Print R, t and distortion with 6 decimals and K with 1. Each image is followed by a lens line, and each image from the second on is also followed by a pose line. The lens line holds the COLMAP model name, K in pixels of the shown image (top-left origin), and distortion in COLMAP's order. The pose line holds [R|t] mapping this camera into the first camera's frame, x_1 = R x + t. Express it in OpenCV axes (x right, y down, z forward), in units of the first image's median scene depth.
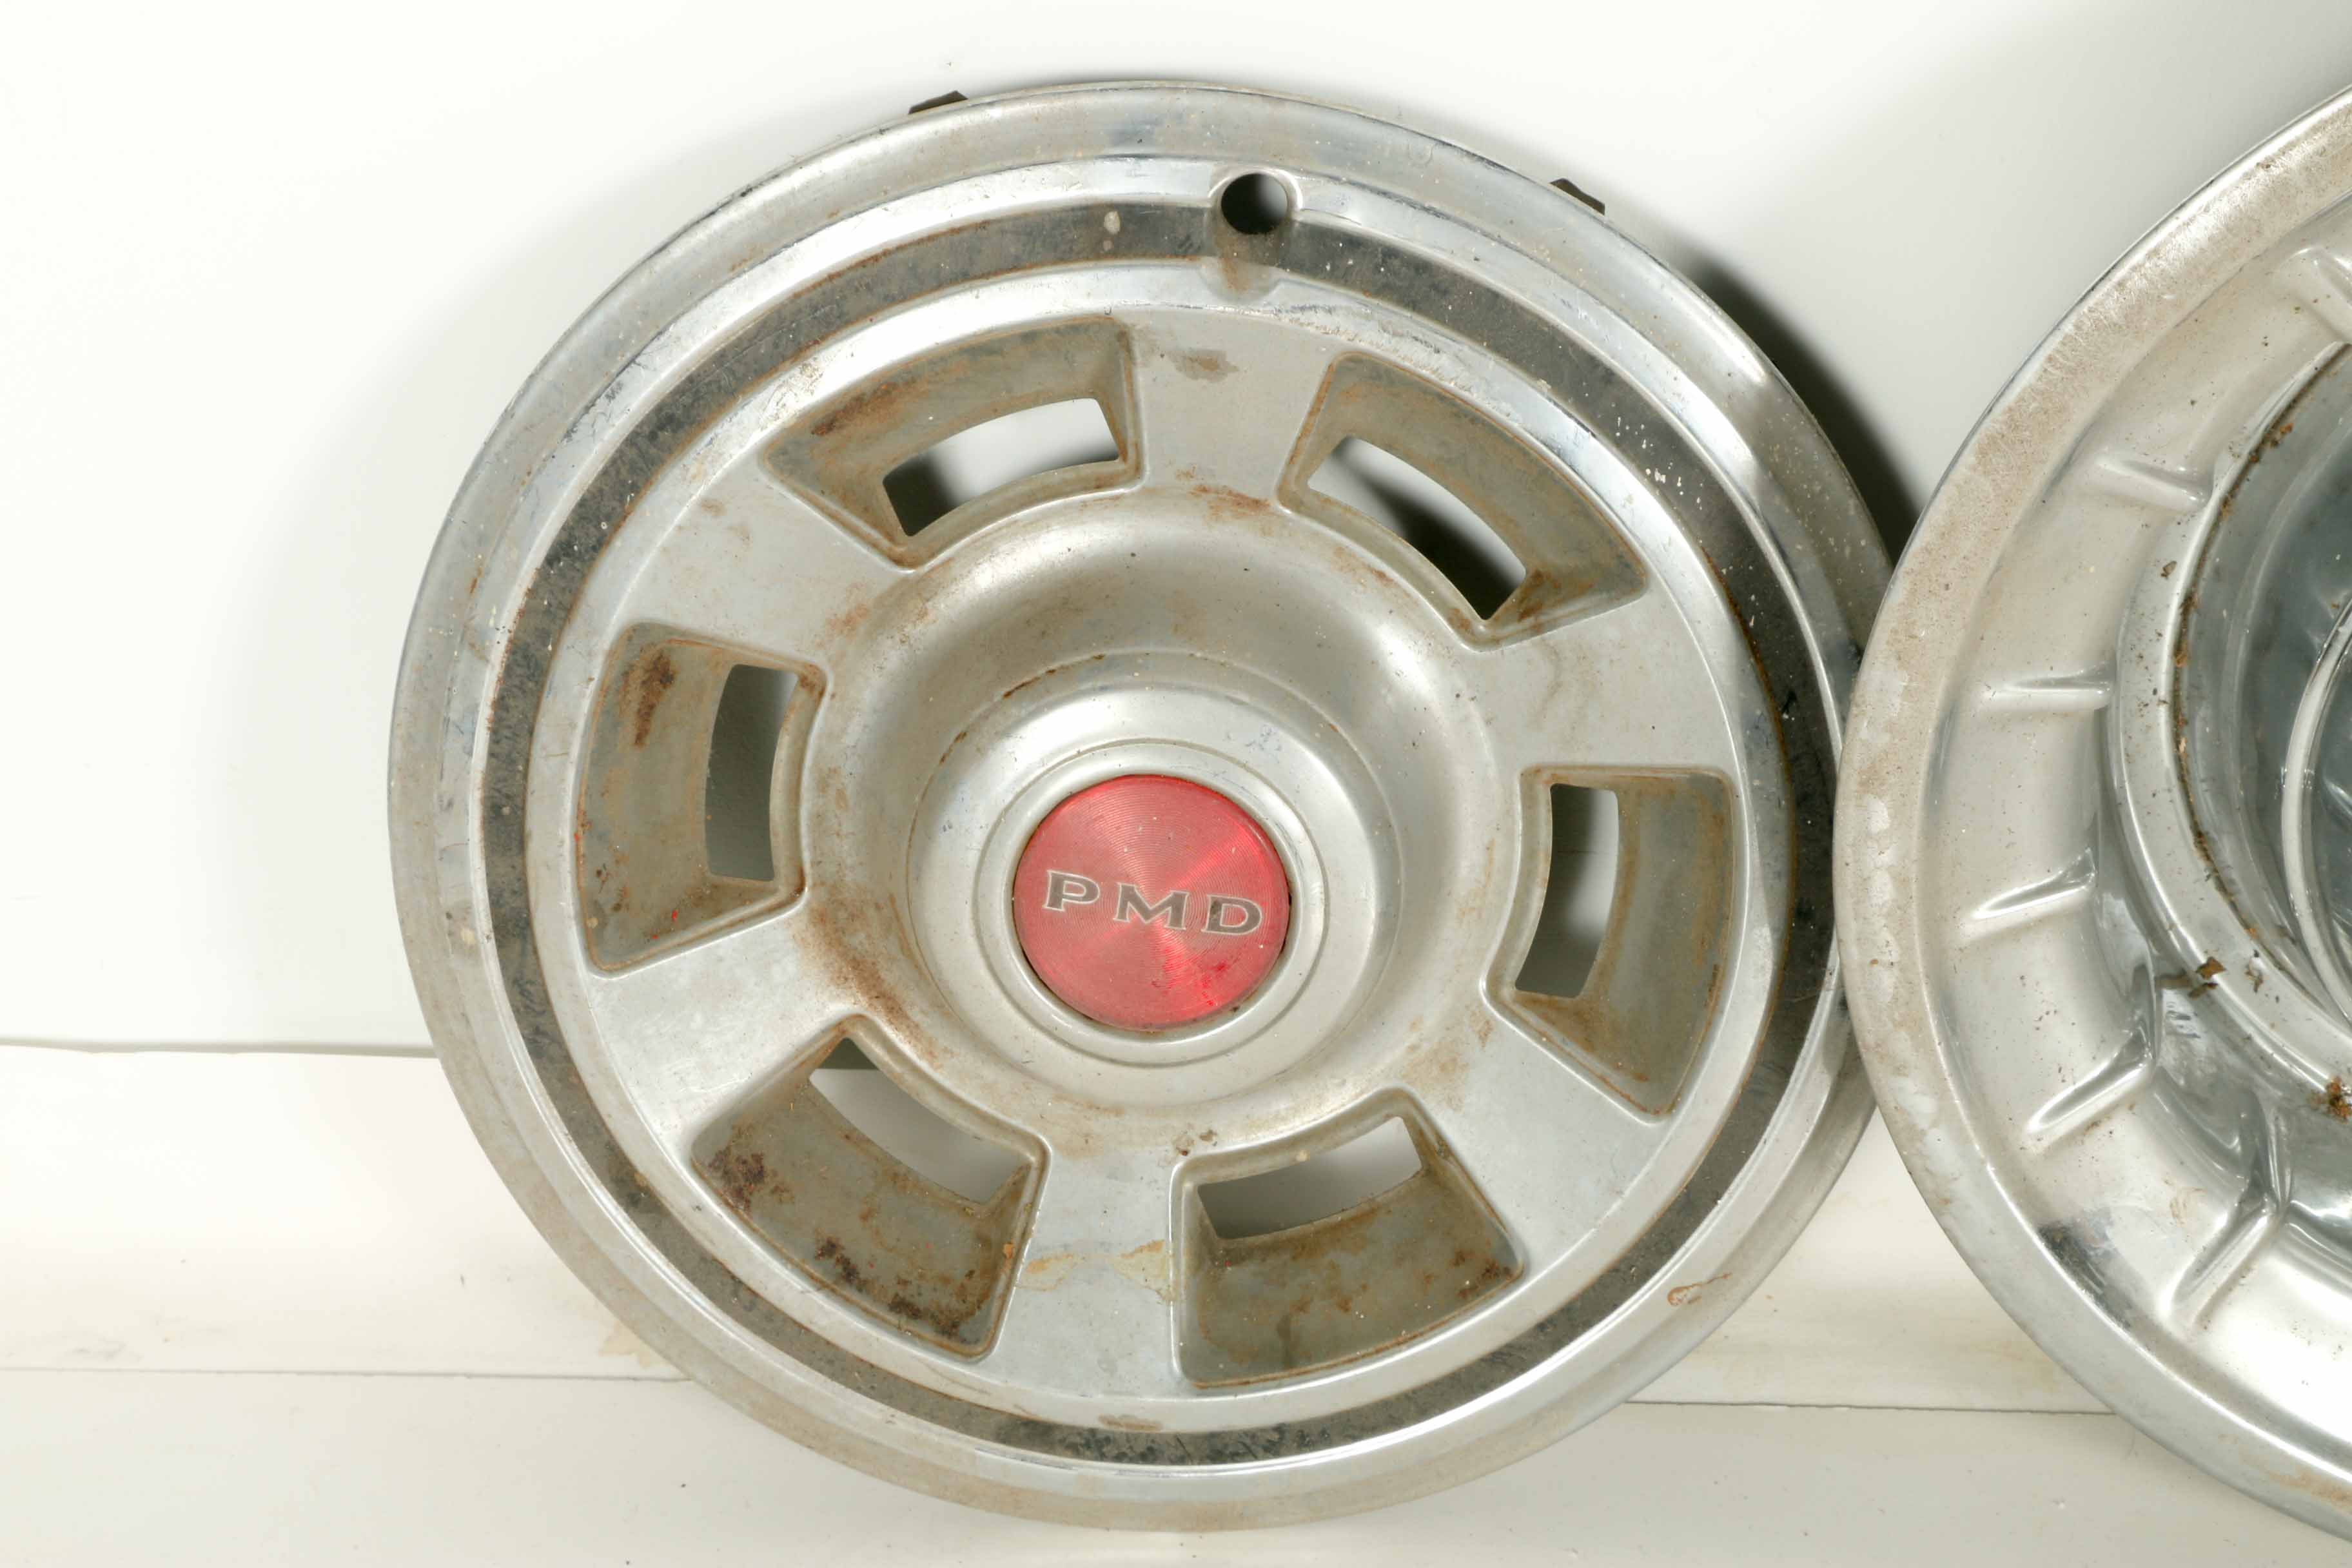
lens RADIAL K [[4947.7, 0, 1134.1], [0, 4947.7, 776.1], [0, 0, 1]] dist [0.241446, 0.240778]
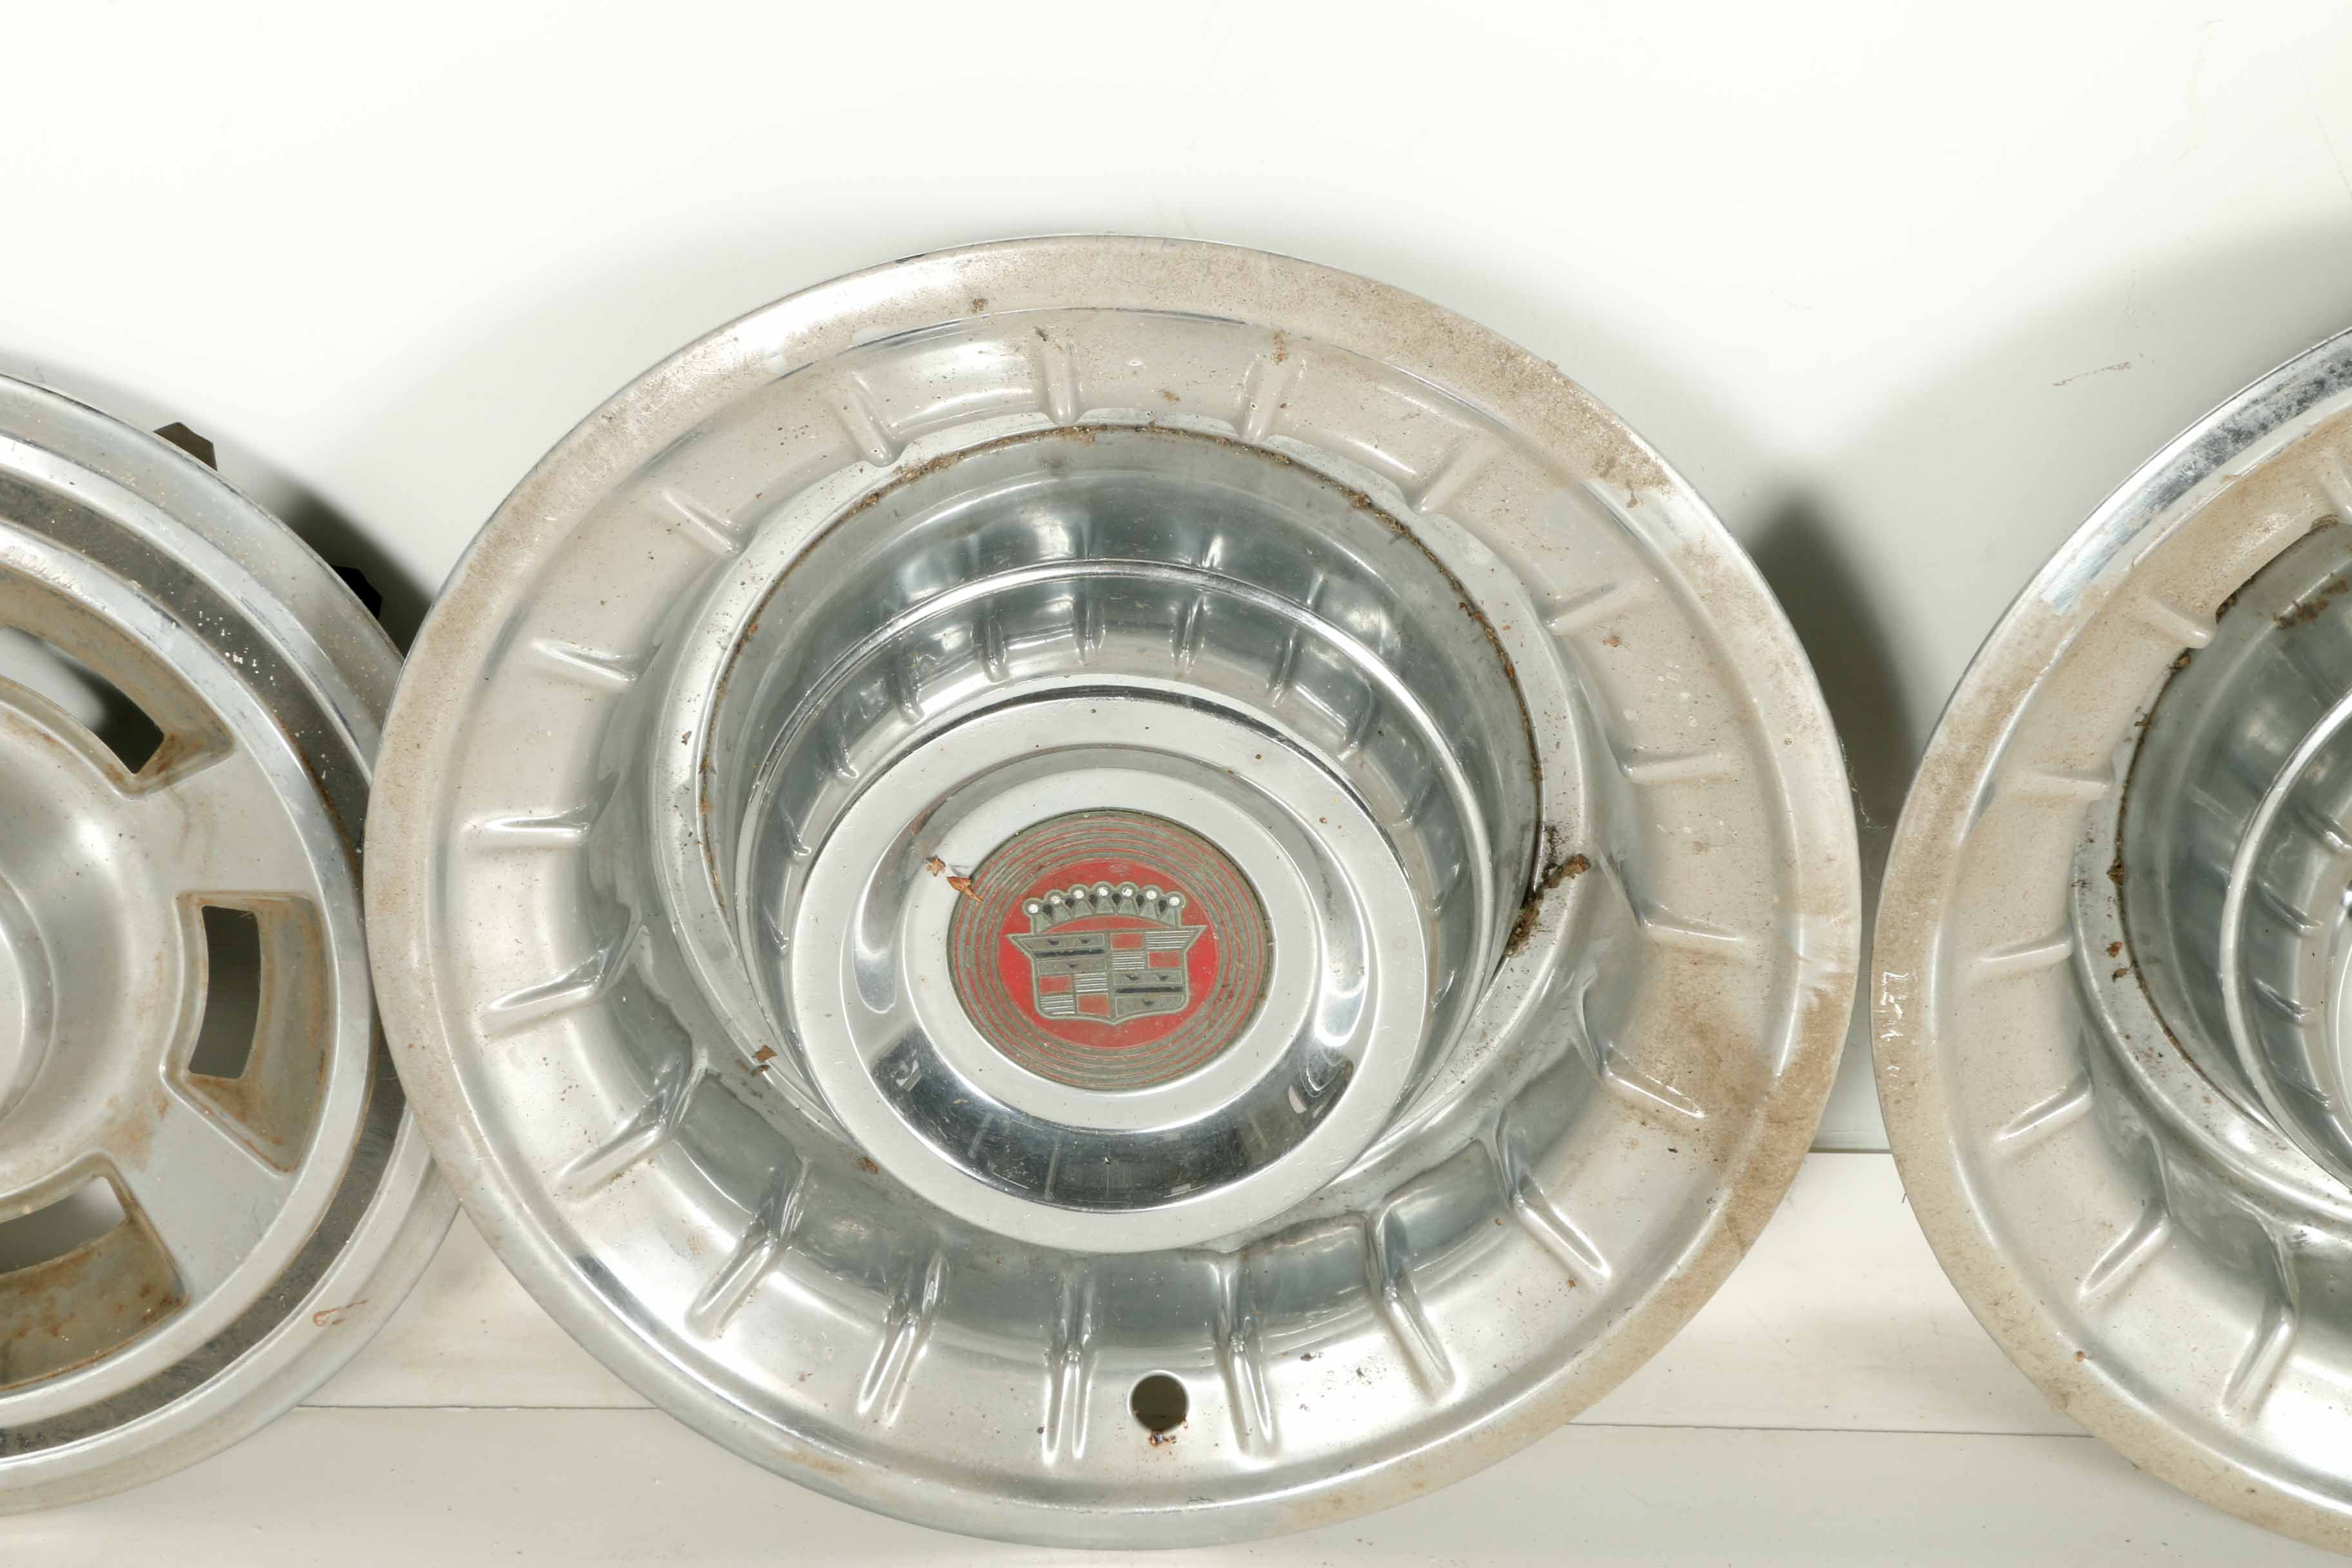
lens RADIAL K [[4018.7, 0, 1176.0], [0, 4018.7, 784.0], [0, 0, 1]] dist [-0.028955, 1.240915]
pose [[0.998975, 0.004012, 0.045096, 0.281355], [-0.002286, 0.999265, -0.038258, 0.009085], [-0.045216, 0.038115, 0.998250, -0.022096]]
